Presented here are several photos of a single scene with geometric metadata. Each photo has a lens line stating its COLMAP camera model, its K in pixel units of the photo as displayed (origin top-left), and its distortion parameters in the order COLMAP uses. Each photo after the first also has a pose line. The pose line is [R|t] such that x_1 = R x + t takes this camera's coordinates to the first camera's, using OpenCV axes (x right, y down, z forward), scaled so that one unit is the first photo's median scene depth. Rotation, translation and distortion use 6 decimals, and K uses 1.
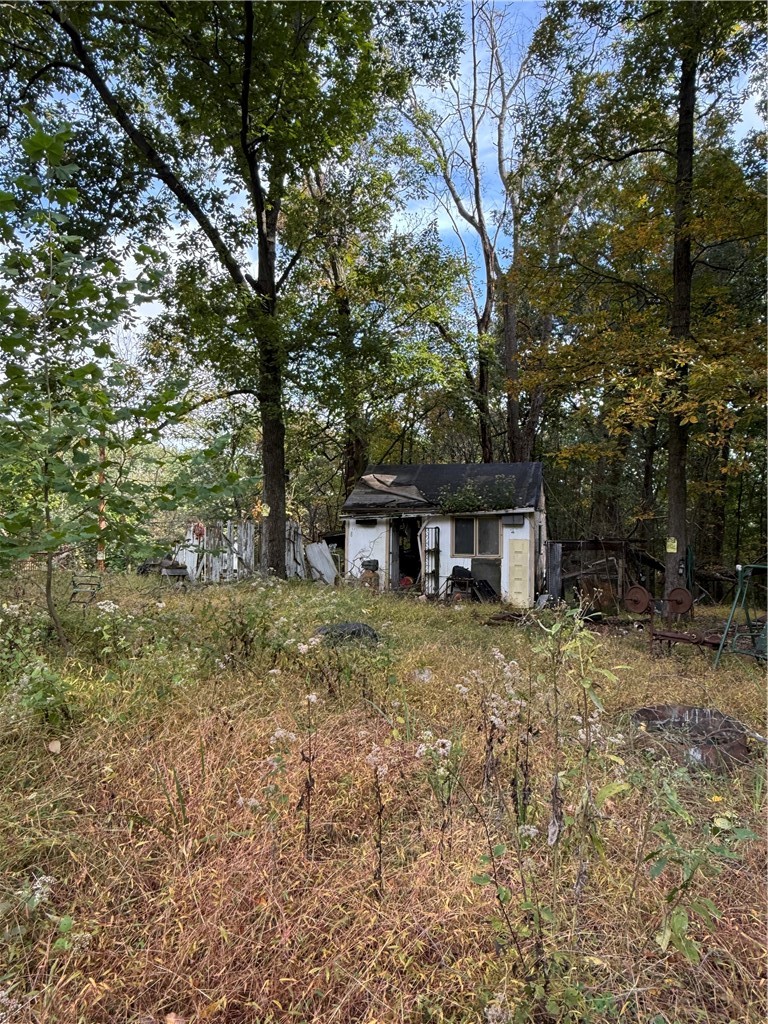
lens RADIAL K [[686.4, 0, 384.6], [0, 686.4, 512.9], [0, 0, 1]] dist [0.000077, 0.000010]
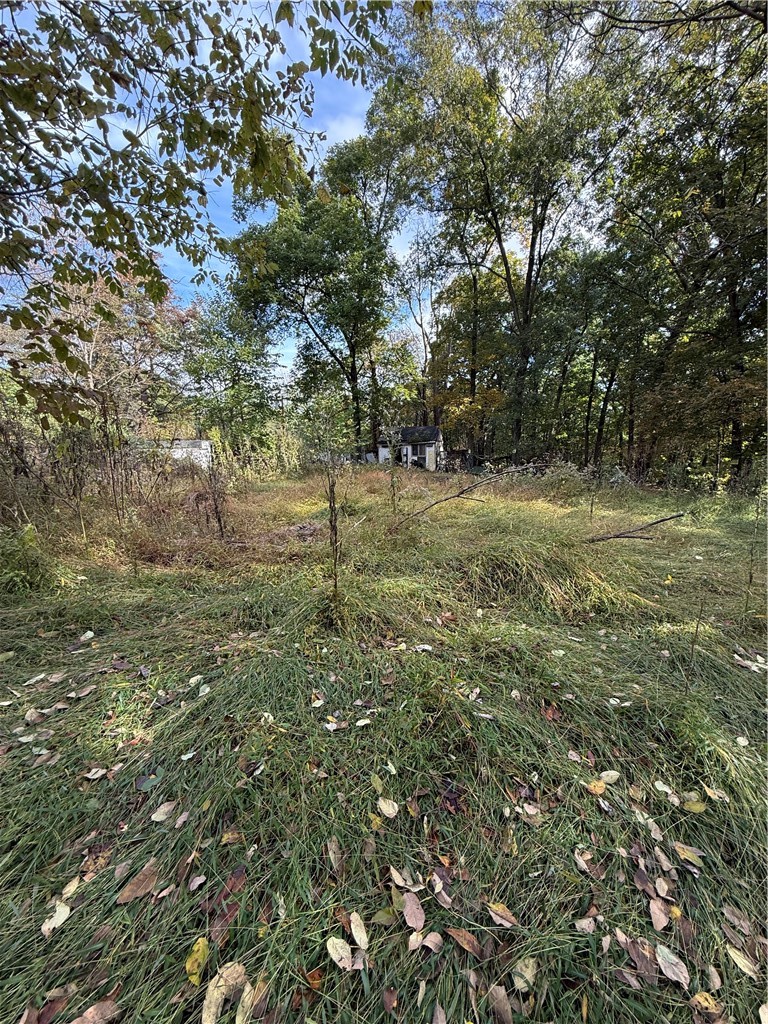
lens RADIAL K [[412.1, 0, 385.8], [0, 412.1, 507.4], [0, 0, 1]] dist [-0.000542, -0.000003]
pose [[0.999699, -0.024536, -0.000301, -0.028760], [0.024267, 0.986780, 0.160239, -0.013848], [-0.003634, -0.160198, 0.987078, -0.966230]]
